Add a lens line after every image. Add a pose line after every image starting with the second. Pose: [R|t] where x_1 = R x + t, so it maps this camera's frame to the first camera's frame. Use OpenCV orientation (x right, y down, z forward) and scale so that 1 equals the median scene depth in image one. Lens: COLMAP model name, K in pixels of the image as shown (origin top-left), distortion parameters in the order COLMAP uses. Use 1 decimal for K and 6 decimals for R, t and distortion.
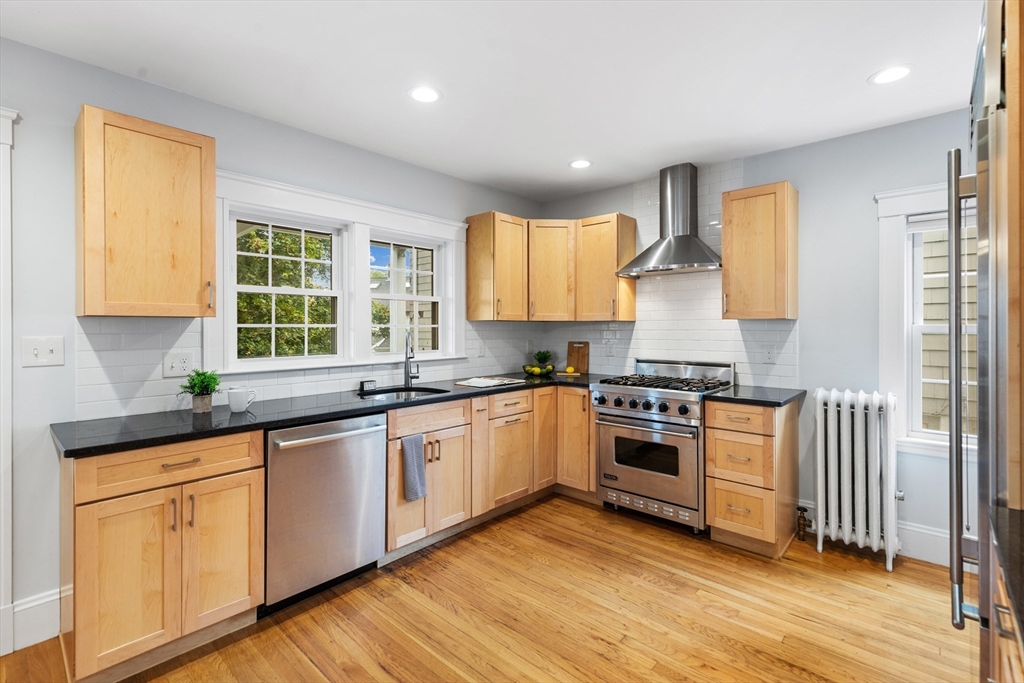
lens RADIAL K [[463.9, 0, 509.7], [0, 463.9, 332.3], [0, 0, 1]] dist [0.003185, 0.000104]
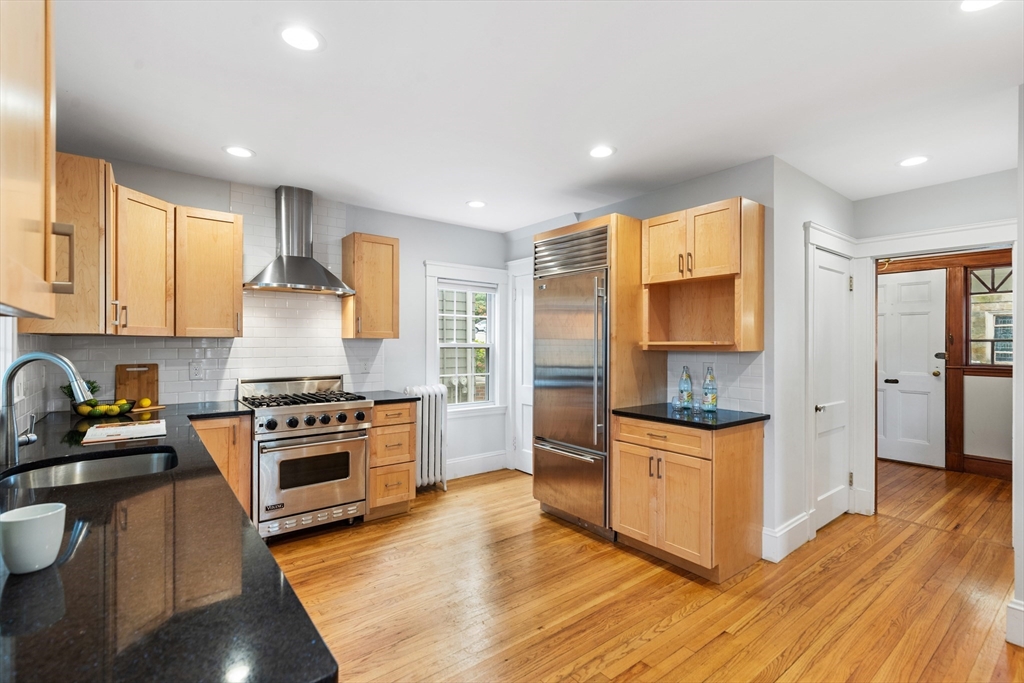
lens RADIAL K [[468.3, 0, 510.3], [0, 468.3, 345.0], [0, 0, 1]] dist [0.000655, -0.000043]
pose [[0.165361, -0.001667, 0.986232, -0.696851], [0.006563, 0.999978, 0.000589, -0.008821], [-0.986211, 0.006375, 0.165369, 0.425840]]
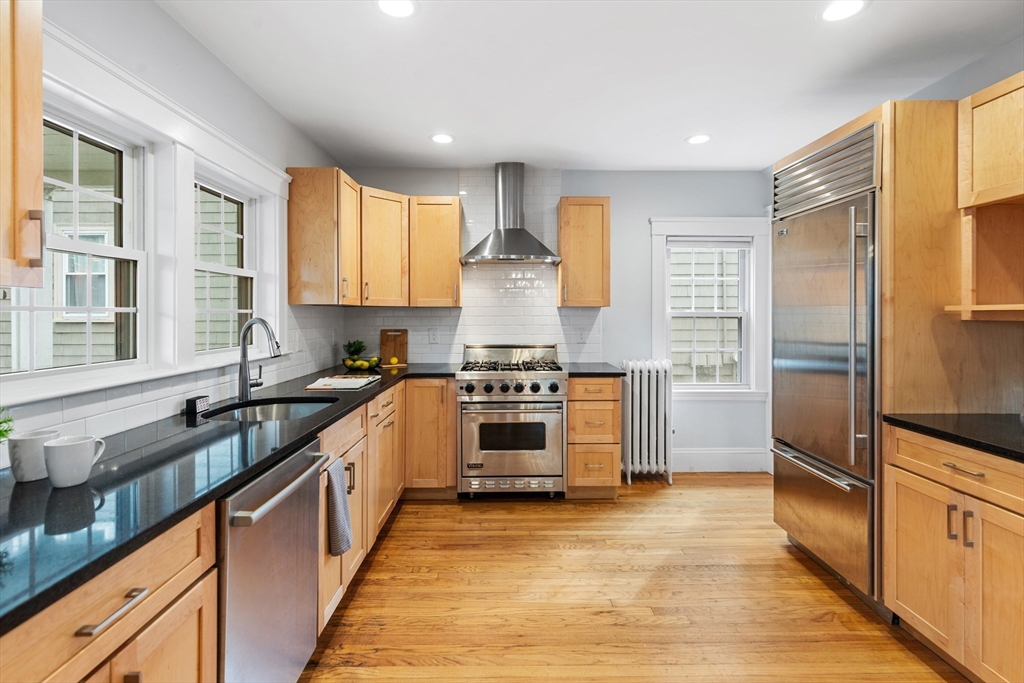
lens RADIAL K [[469.2, 0, 510.1], [0, 469.2, 316.6], [0, 0, 1]] dist [0.001874, -0.000508]
pose [[0.727722, -0.003657, 0.685863, -0.456517], [0.006556, 0.999977, -0.001625, -0.001714], [-0.685841, 0.005679, 0.727729, 0.250516]]
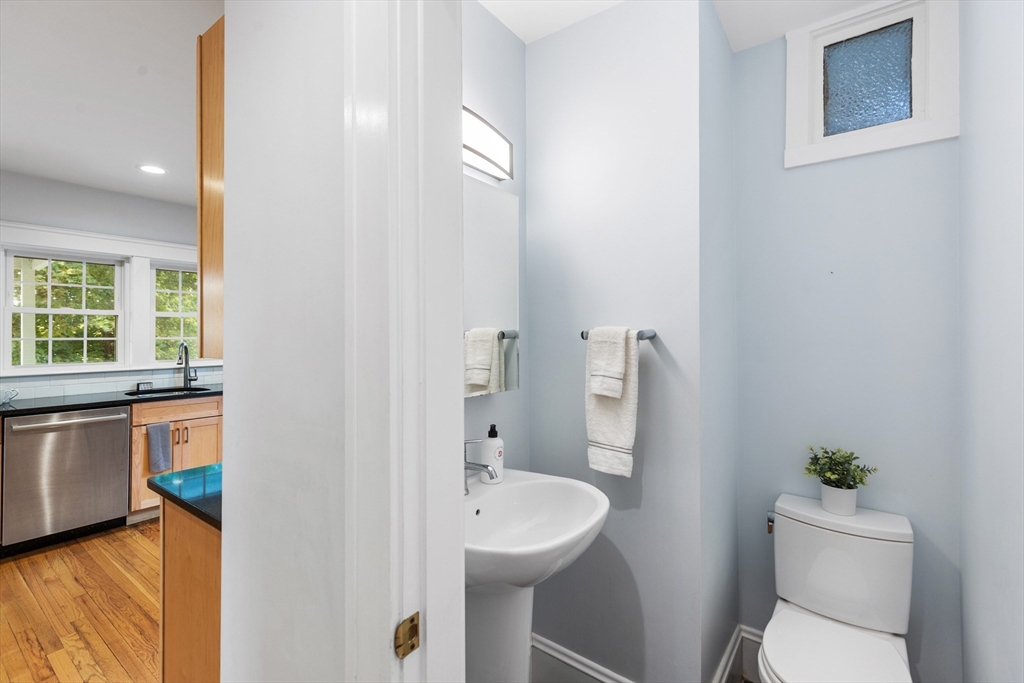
lens RADIAL K [[459.9, 0, 509.6], [0, 459.9, 335.0], [0, 0, 1]] dist [0.001344, 0.000096]
pose [[0.994719, 0.001074, 0.102629, 0.573168], [0.000025, 0.999943, -0.010701, -0.011328], [-0.102634, 0.010647, 0.994662, -0.353238]]
